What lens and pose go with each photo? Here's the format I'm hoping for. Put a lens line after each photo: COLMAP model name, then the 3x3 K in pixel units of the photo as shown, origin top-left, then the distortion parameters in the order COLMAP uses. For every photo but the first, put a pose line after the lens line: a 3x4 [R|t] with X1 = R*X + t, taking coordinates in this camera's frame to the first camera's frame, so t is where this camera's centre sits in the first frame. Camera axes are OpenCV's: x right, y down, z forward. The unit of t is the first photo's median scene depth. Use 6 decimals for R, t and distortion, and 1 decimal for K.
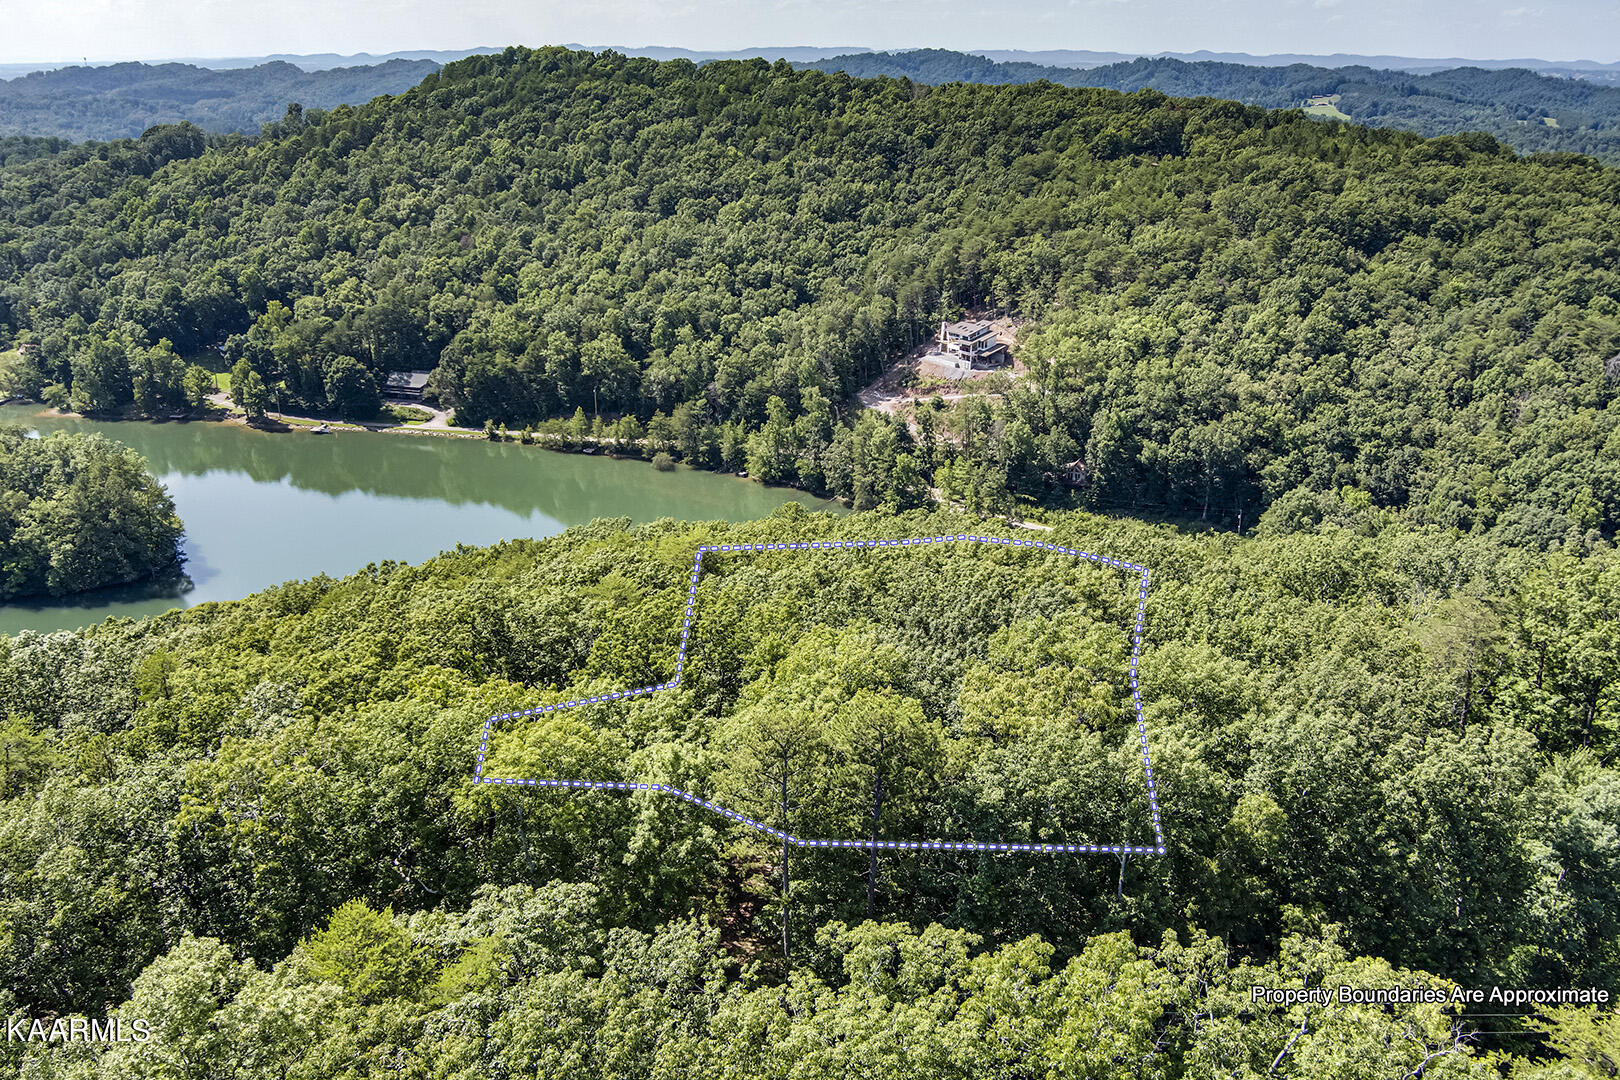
lens RADIAL K [[1320.8, 0, 810.0], [0, 1320.8, 540.0], [0, 0, 1]] dist [-0.086148, 0.049936]
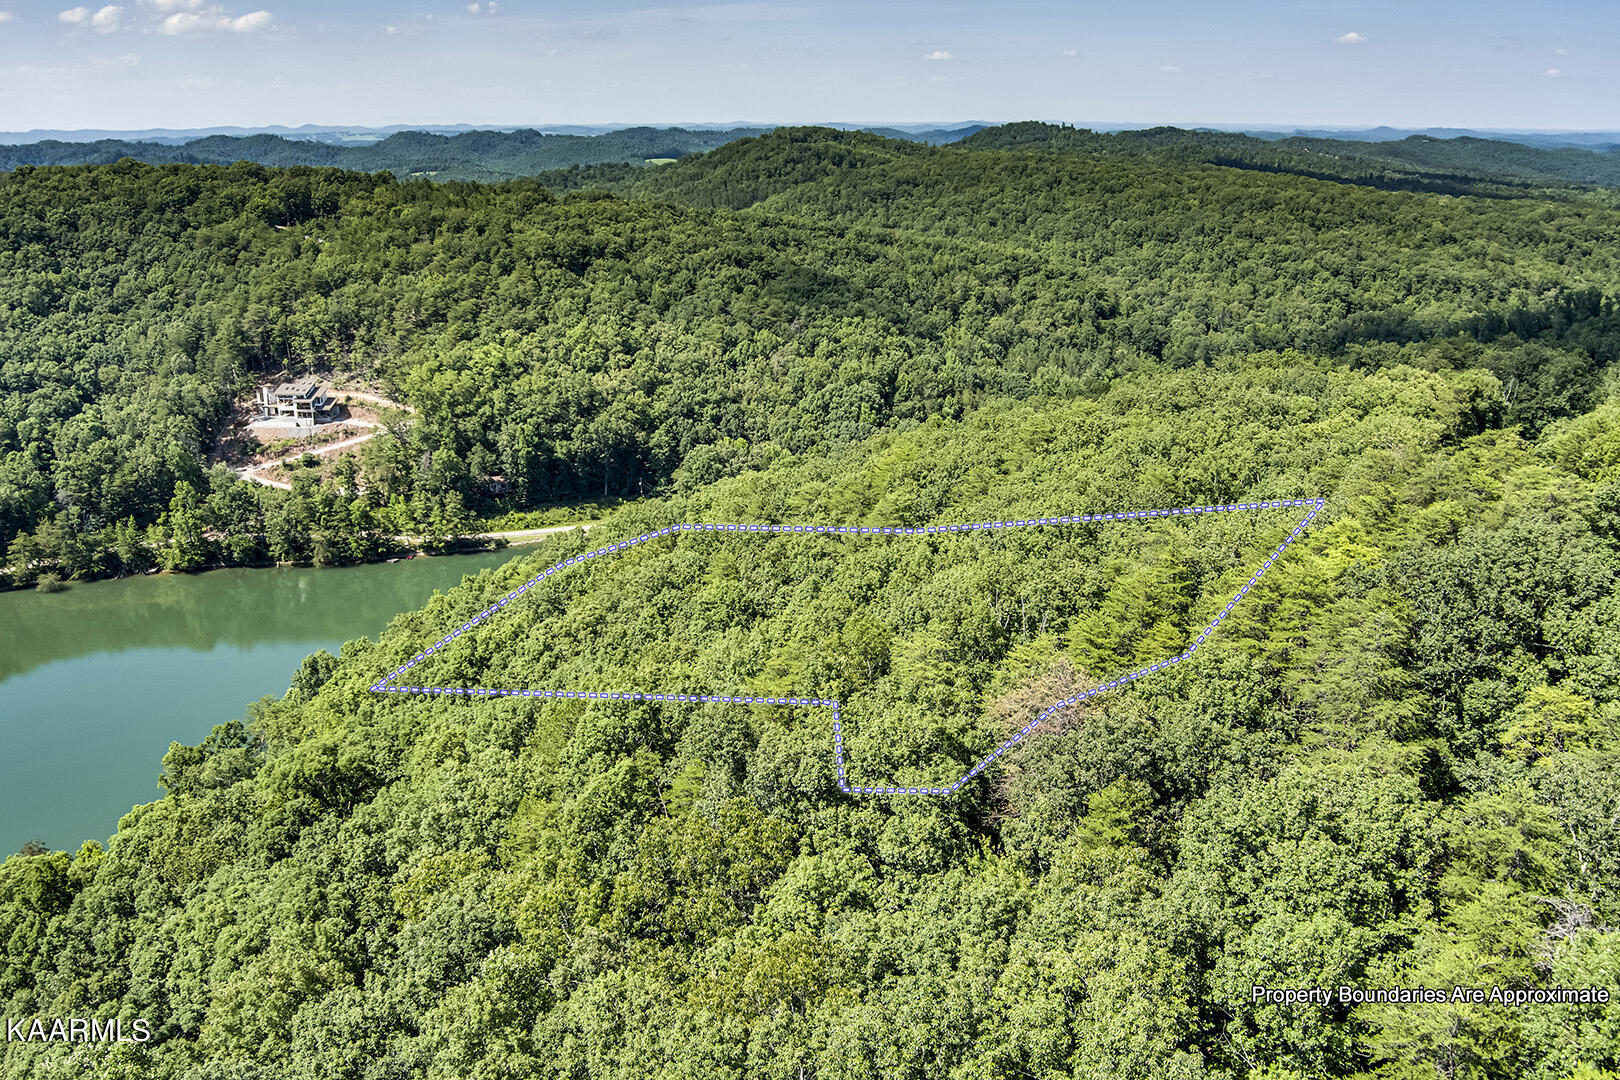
lens RADIAL K [[1320.8, 0, 810.0], [0, 1320.8, 540.0], [0, 0, 1]] dist [-0.086148, 0.049936]
pose [[0.617887, -0.234791, 0.750393, -0.444520], [0.270810, 0.959529, 0.077239, -0.016498], [-0.738159, 0.155489, 0.656464, 0.048995]]
